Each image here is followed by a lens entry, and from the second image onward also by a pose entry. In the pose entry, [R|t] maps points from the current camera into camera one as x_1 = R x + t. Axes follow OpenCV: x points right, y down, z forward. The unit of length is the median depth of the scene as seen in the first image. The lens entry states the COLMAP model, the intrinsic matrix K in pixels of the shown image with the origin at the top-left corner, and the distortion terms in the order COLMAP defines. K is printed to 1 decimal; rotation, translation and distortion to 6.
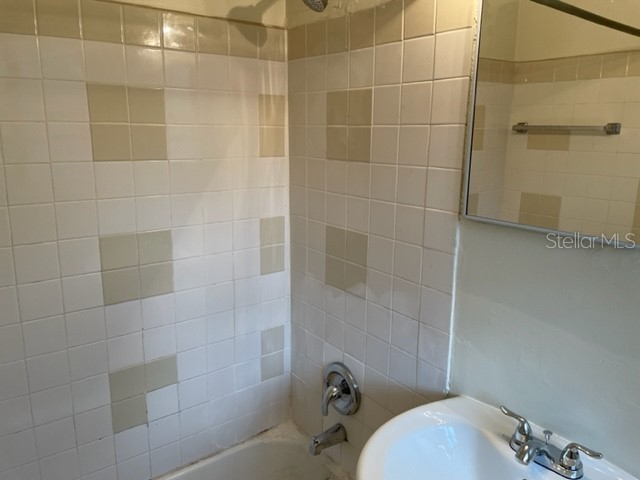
lens RADIAL K [[497.9, 0, 321.2], [0, 497.9, 234.2], [0, 0, 1]] dist [0.054755, -0.070590]
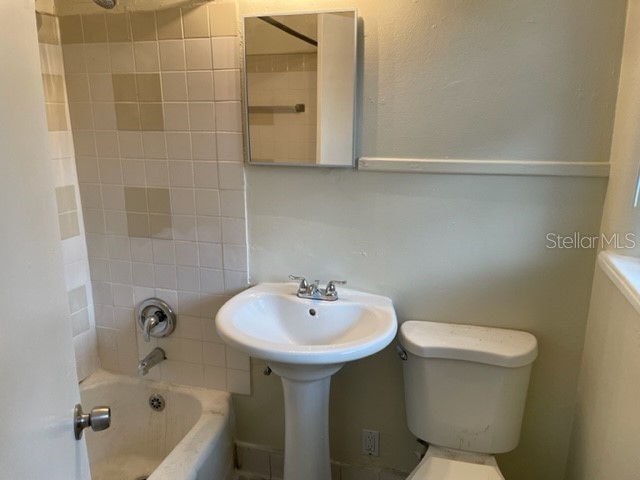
lens RADIAL K [[497.9, 0, 317.6], [0, 497.9, 241.1], [0, 0, 1]] dist [0.054755, -0.070590]
pose [[0.817367, -0.155169, 0.554828, -0.251438], [0.134603, 0.987827, 0.077970, 0.066698], [-0.560173, 0.010951, 0.828304, -0.221148]]
